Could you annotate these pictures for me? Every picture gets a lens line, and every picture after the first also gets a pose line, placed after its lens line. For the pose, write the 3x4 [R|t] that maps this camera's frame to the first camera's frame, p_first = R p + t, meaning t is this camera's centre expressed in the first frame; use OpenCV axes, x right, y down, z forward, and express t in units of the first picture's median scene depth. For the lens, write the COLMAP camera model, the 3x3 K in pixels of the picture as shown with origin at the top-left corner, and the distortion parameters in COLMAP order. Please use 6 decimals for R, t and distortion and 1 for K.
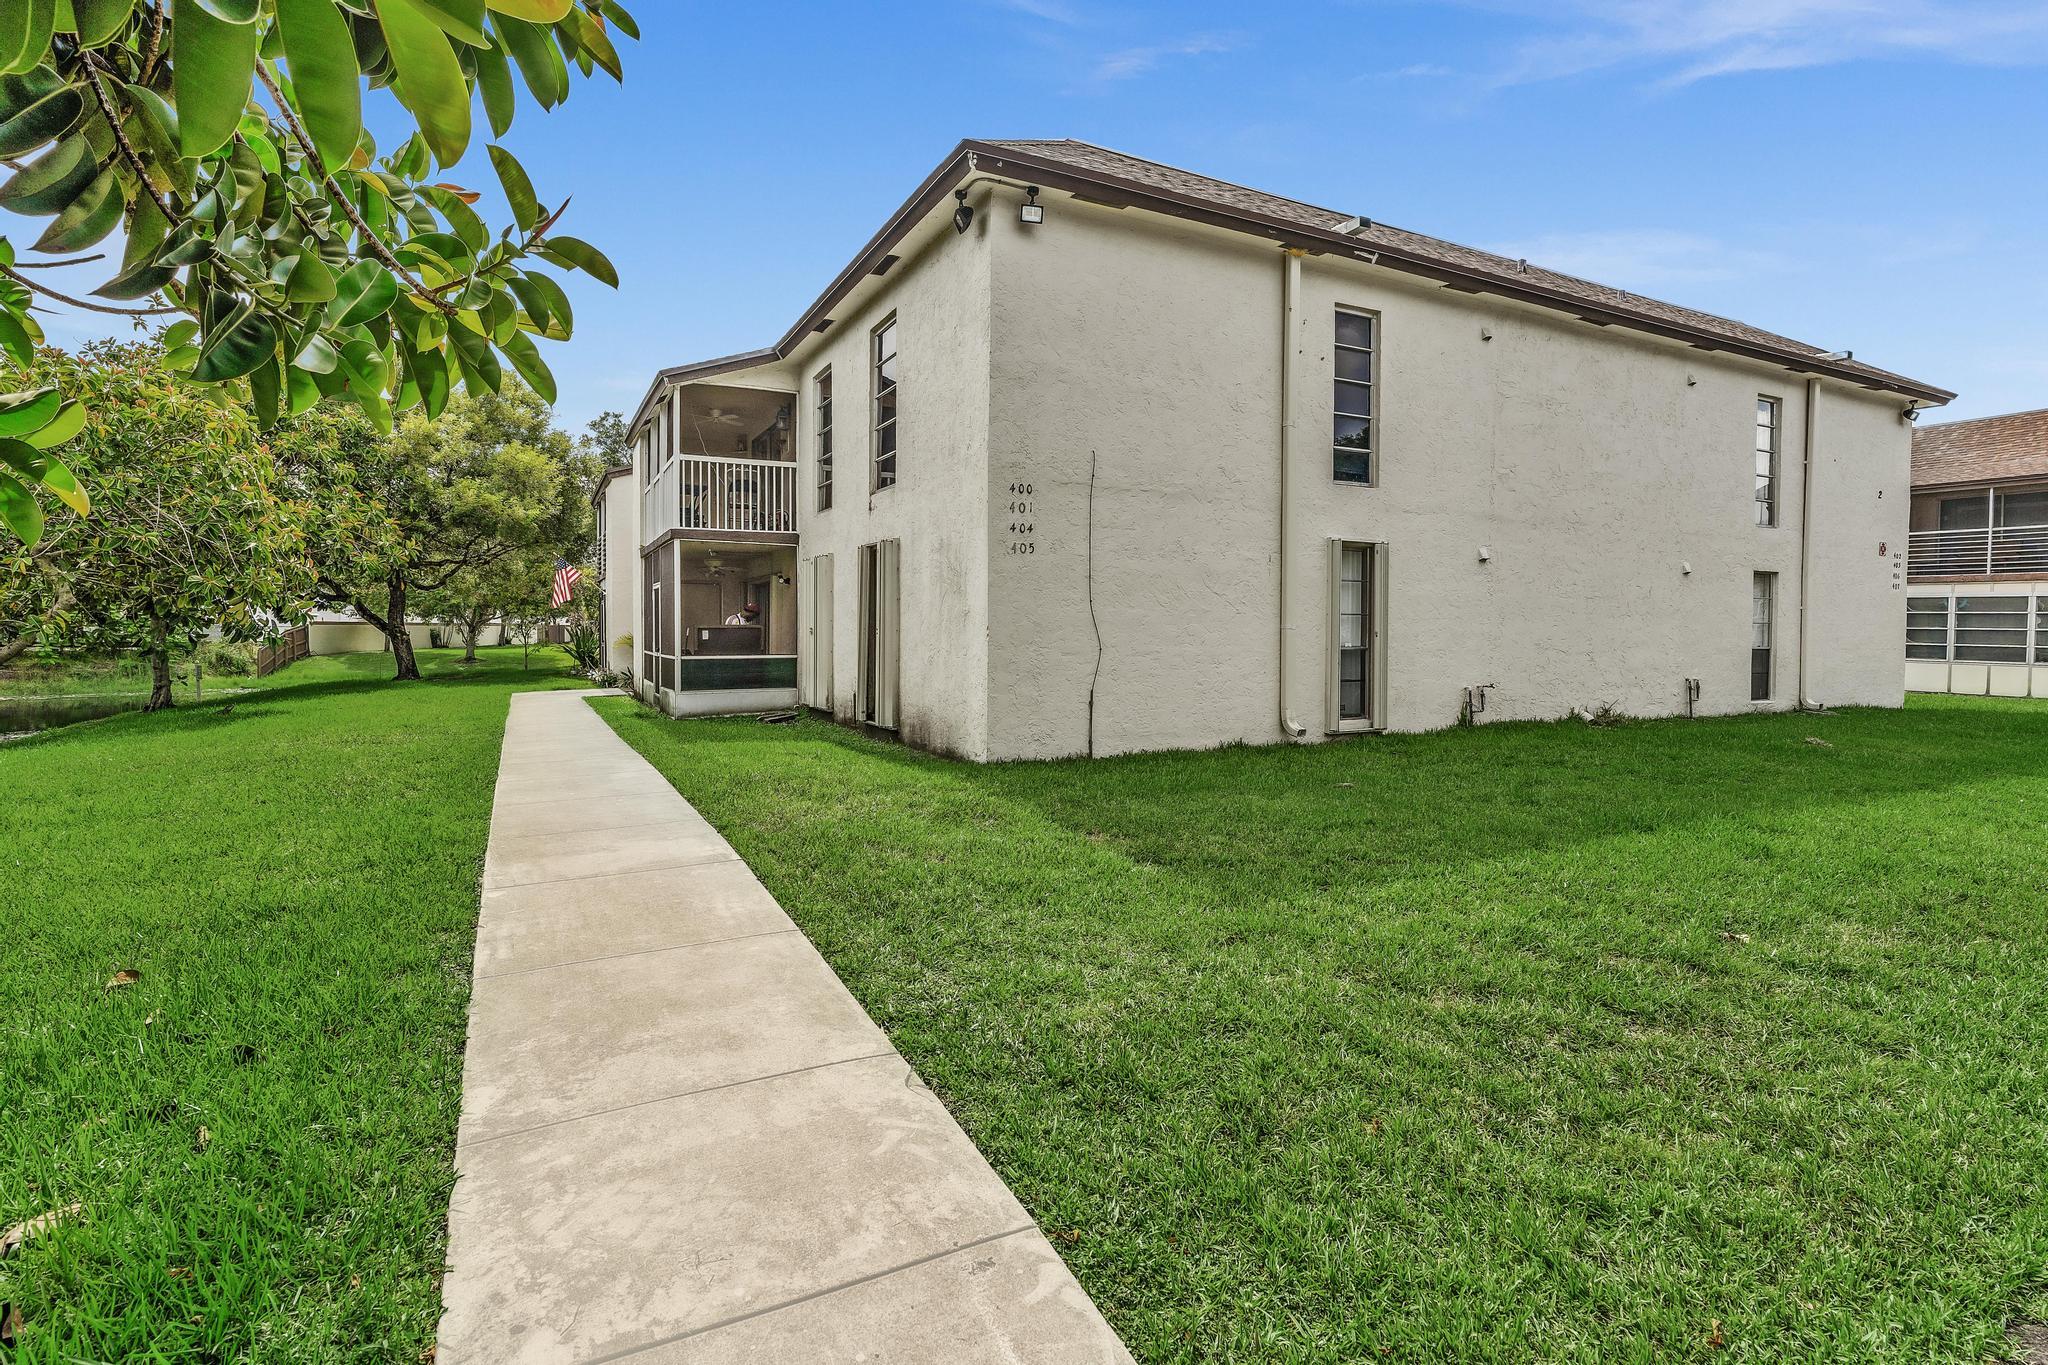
lens RADIAL K [[956.0, 0, 1013.5], [0, 956.0, 647.2], [0, 0, 1]] dist [0.001543, 0.000220]
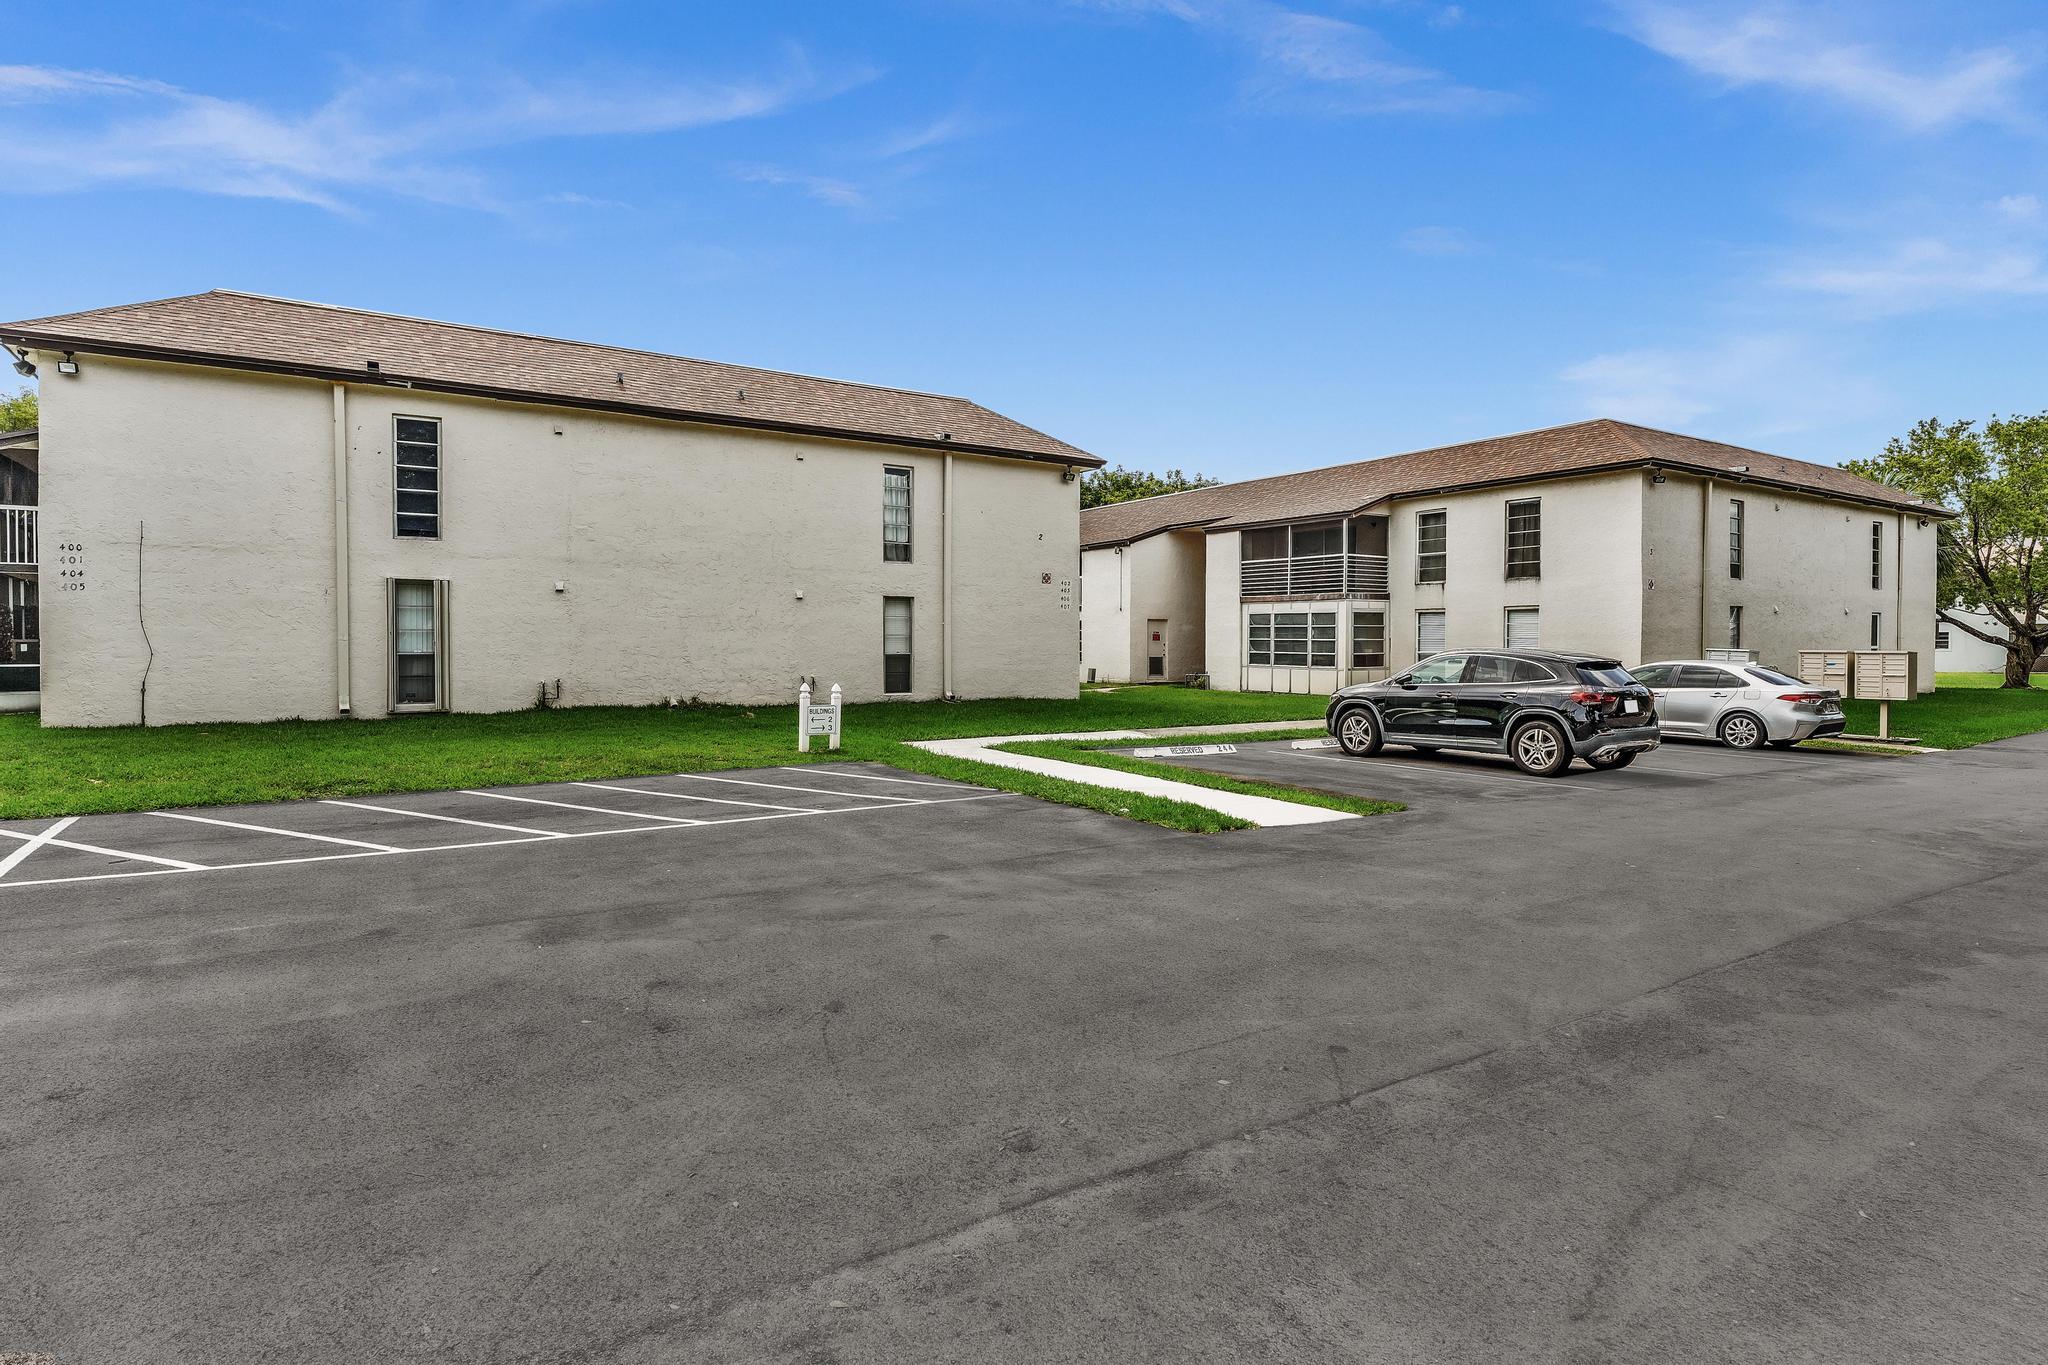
lens RADIAL K [[1068.1, 0, 1032.5], [0, 1068.1, 670.2], [0, 0, 1]] dist [-0.005780, -0.000253]
pose [[0.993579, -0.006263, 0.112967, 1.050267], [0.005676, 0.999969, 0.005511, 0.021879], [-0.112998, -0.004835, 0.993583, -0.664994]]
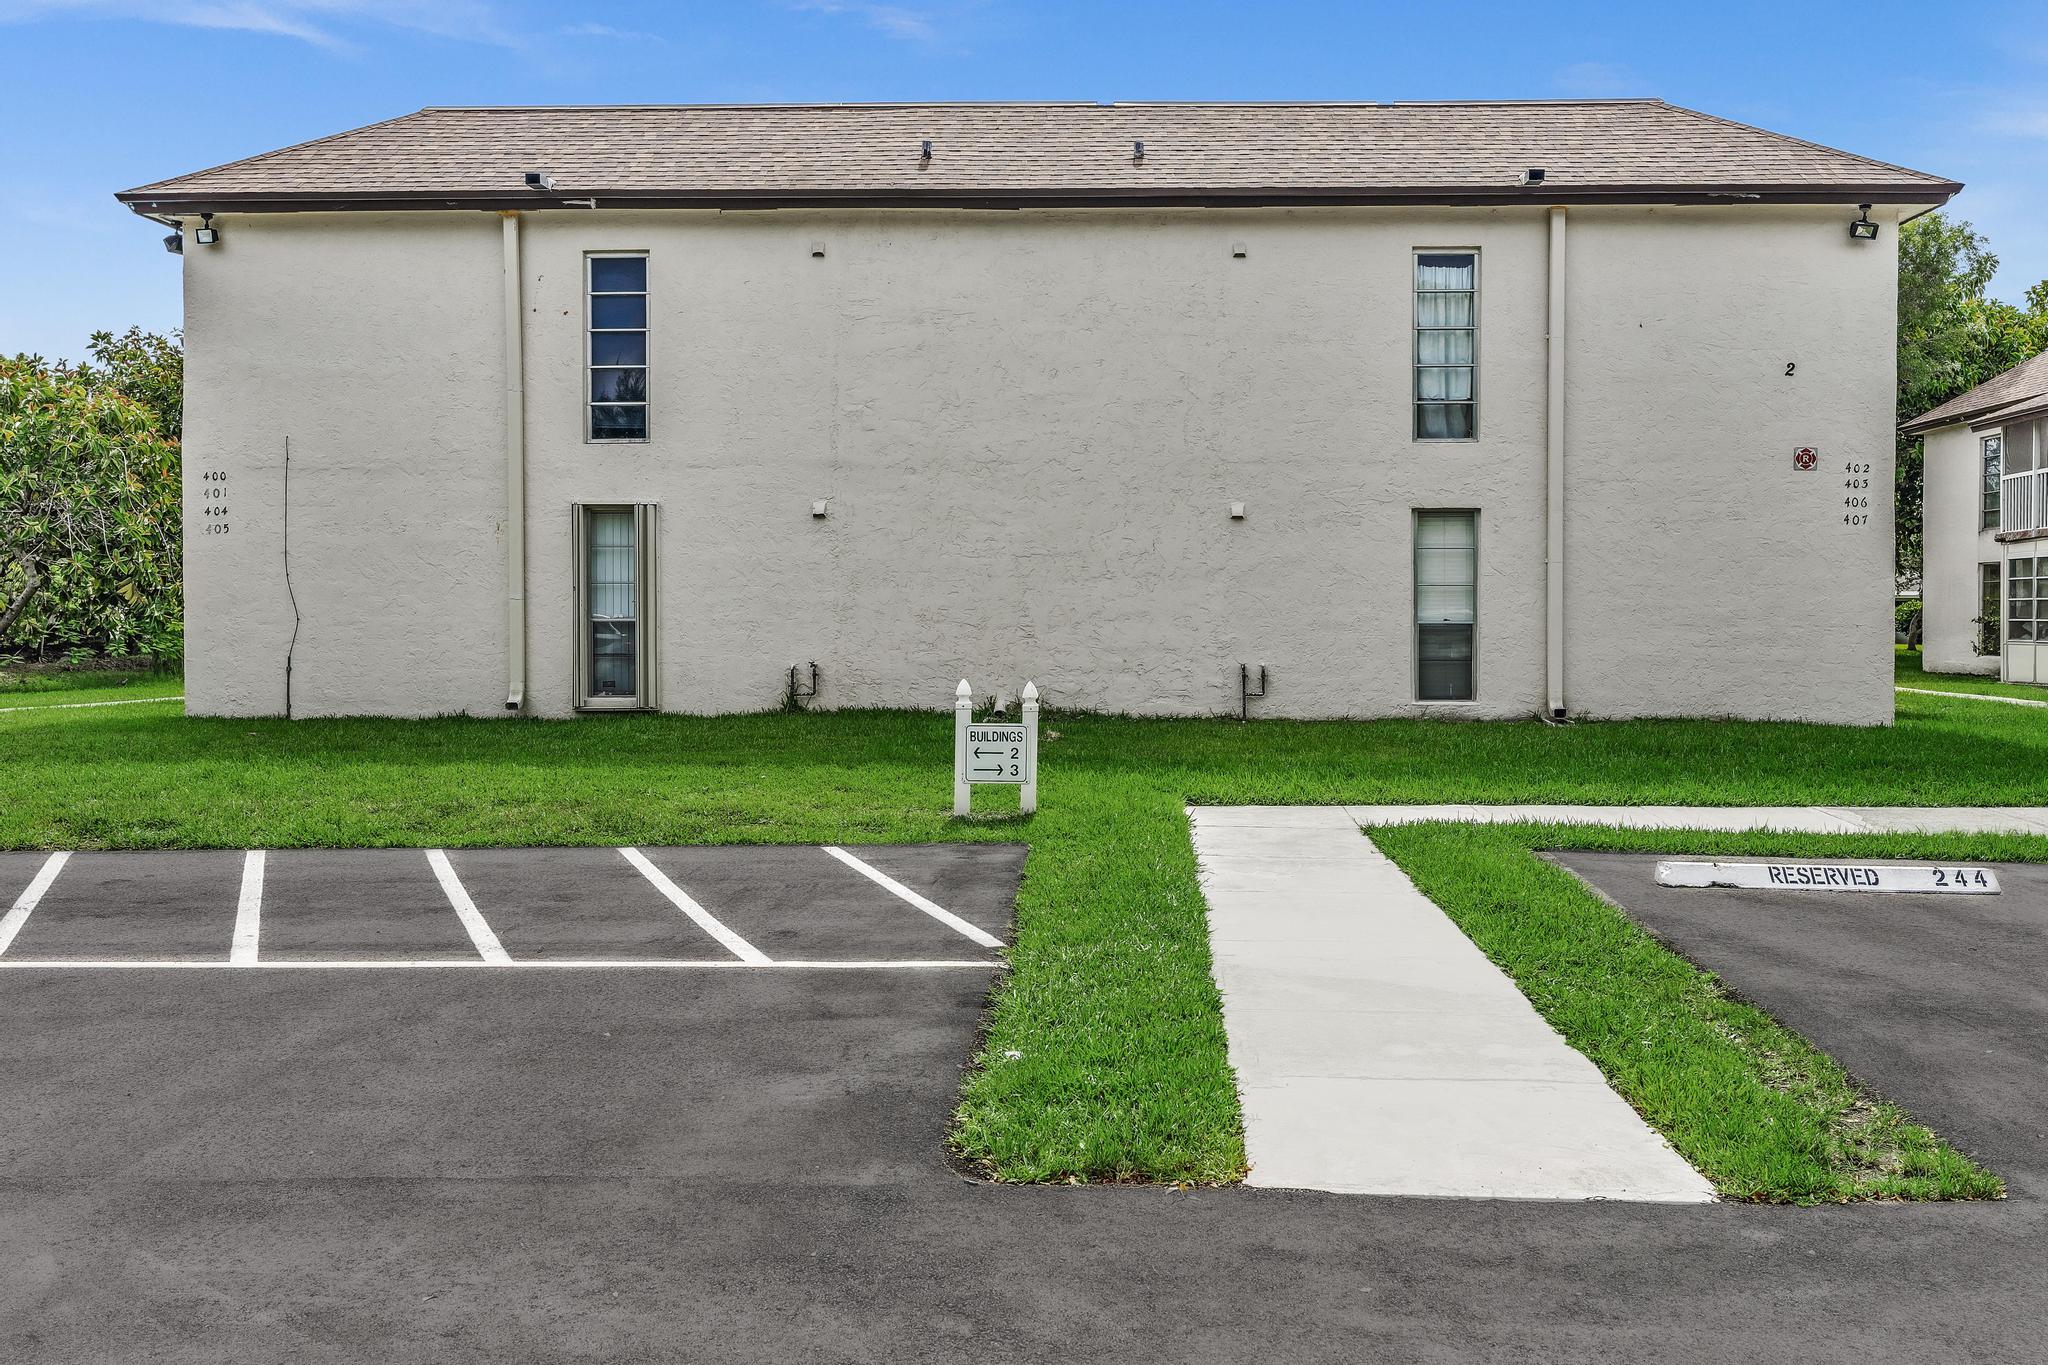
lens RADIAL K [[1734.0, 0, 1013.6], [0, 1734.0, 646.4], [0, 0, 1]] dist [0.000292, -0.014305]
pose [[0.880689, 0.004872, -0.473670, 1.433388], [-0.003853, 0.999988, 0.003120, 0.019987], [0.473679, -0.000923, 0.880697, -0.281955]]
